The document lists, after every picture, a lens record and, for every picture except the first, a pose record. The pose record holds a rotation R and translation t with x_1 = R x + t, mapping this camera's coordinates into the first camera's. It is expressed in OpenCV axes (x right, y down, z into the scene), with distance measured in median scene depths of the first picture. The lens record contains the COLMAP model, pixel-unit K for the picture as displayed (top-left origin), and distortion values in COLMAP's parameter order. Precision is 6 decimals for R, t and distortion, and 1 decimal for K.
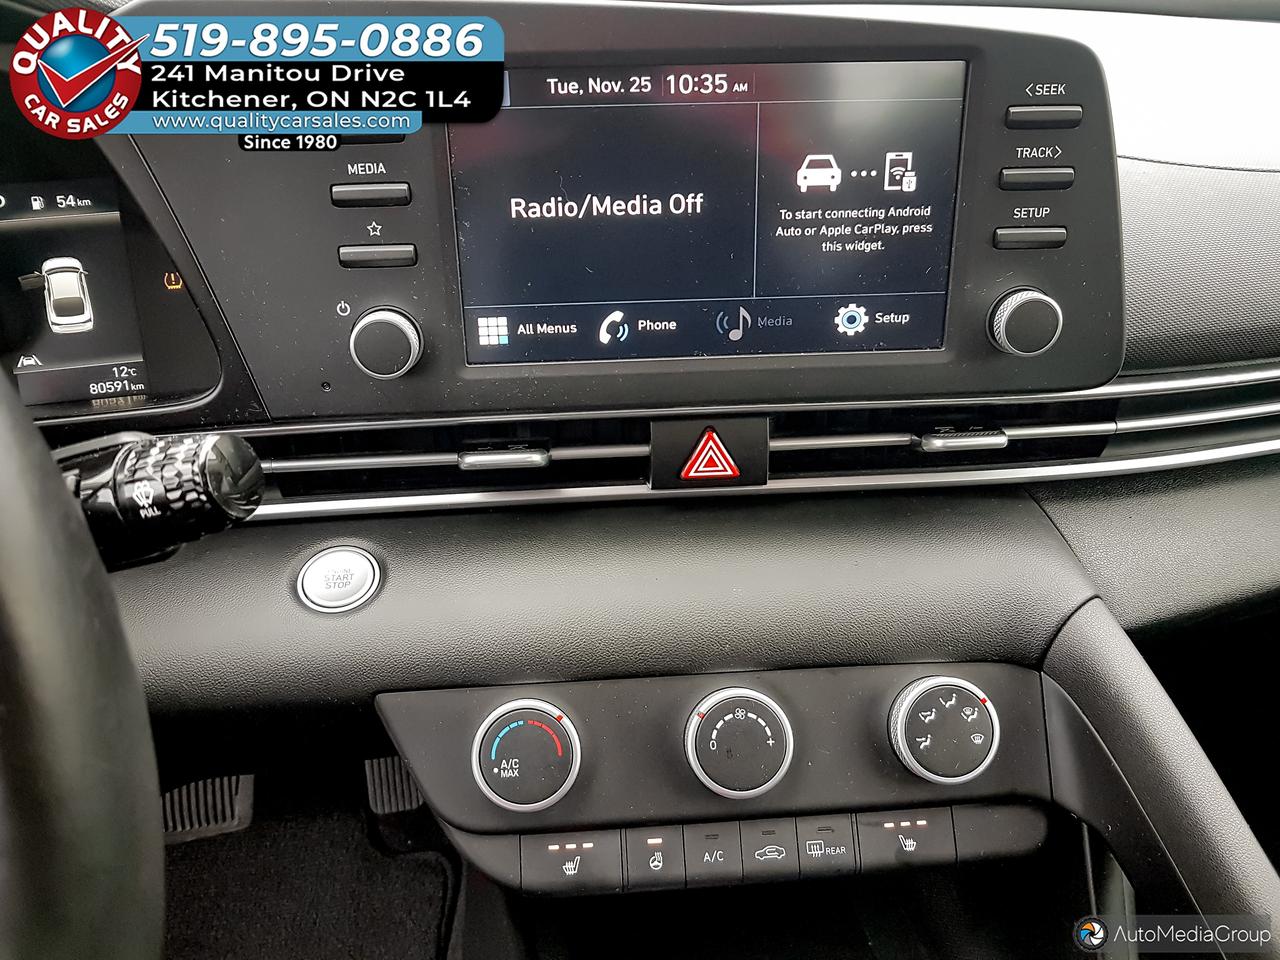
lens RADIAL K [[1034.3, 0, 639.9], [0, 1034.3, 473.5], [0, 0, 1]] dist [-0.025567, -0.019565]
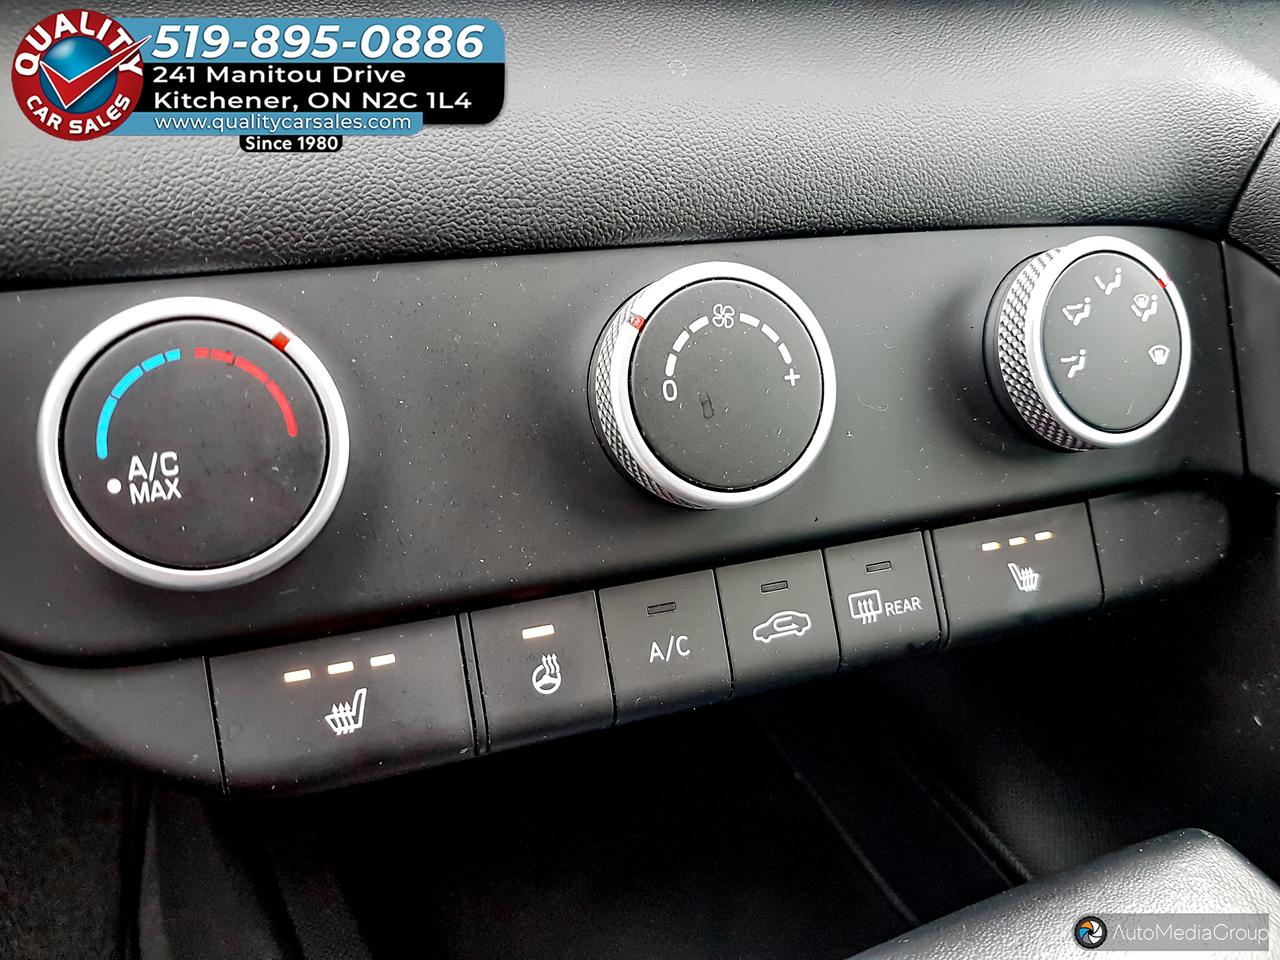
lens RADIAL K [[1034.3, 0, 639.5], [0, 1034.3, 482.4], [0, 0, 1]] dist [-0.025567, -0.019565]
pose [[0.958313, -0.084535, 0.272927, -0.059001], [0.045414, 0.988152, 0.146607, 0.234877], [-0.282087, -0.128101, 0.950798, 0.587394]]
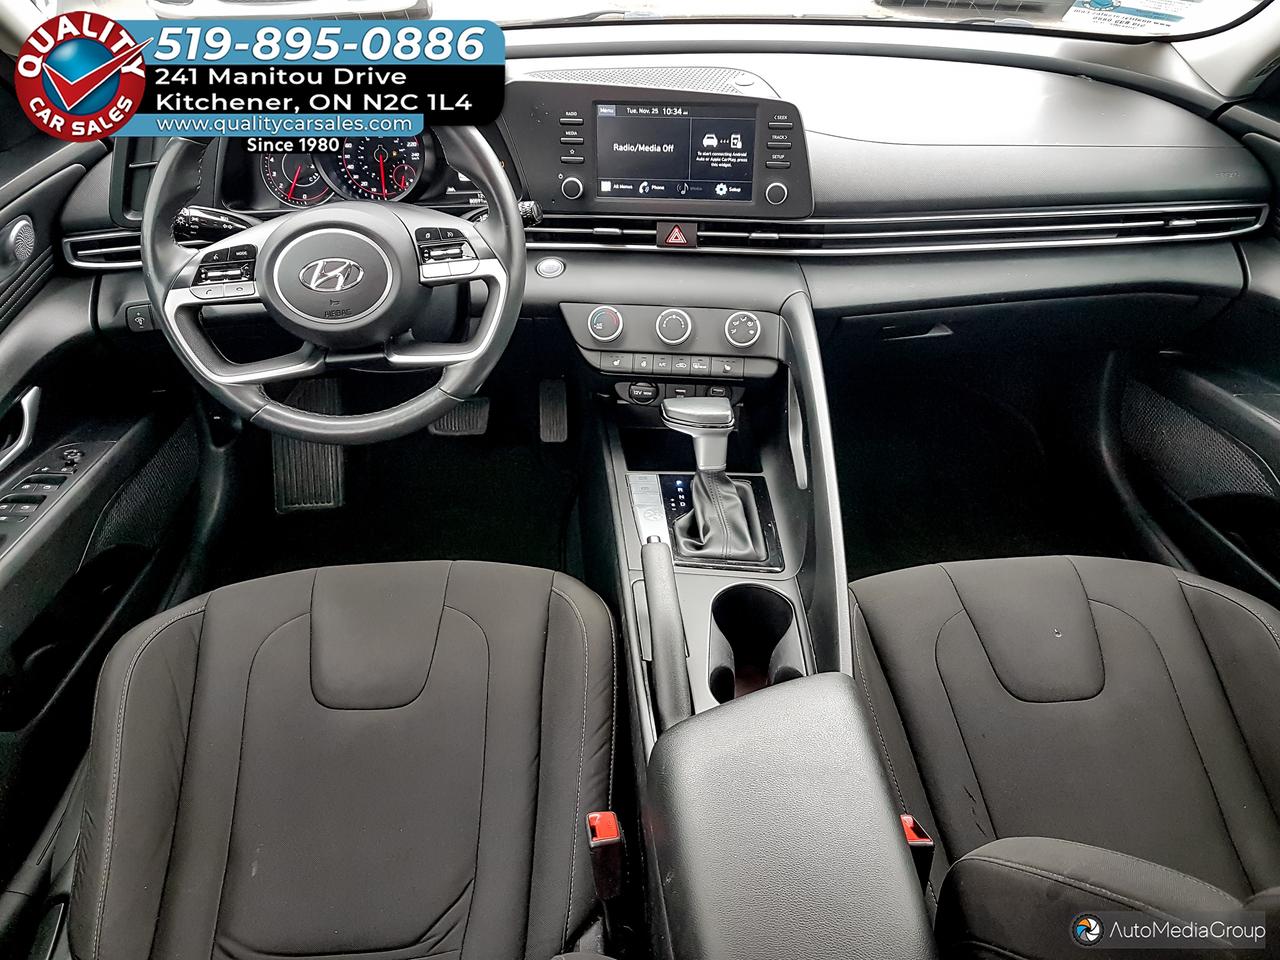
lens RADIAL K [[1034.3, 0, 640.1], [0, 1034.3, 490.8], [0, 0, 1]] dist [-0.025567, -0.019565]
pose [[0.985181, 0.099539, -0.139679, 0.478153], [-0.085925, 0.991236, 0.100337, 0.445071], [0.148443, -0.086848, 0.985100, -2.101792]]
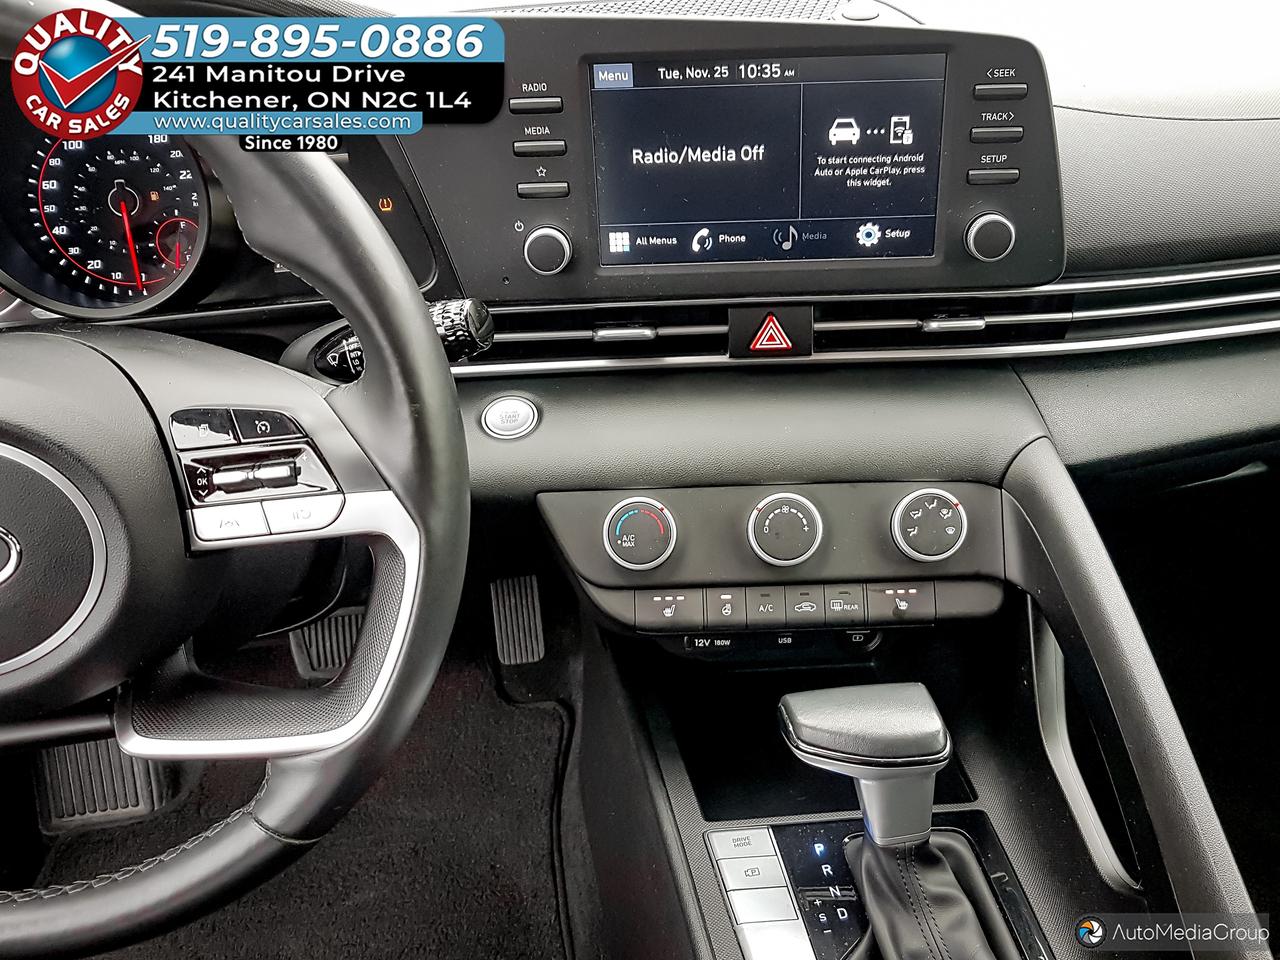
lens RADIAL K [[1182.7, 0, 683.8], [0, 1182.7, 539.1], [0, 0, 1]] dist [-0.023400, 0.000000]
pose [[0.998227, 0.017037, -0.057031, 0.049206], [-0.011070, 0.994584, 0.103344, 0.102730], [0.058483, -0.102529, 0.993009, -0.671394]]
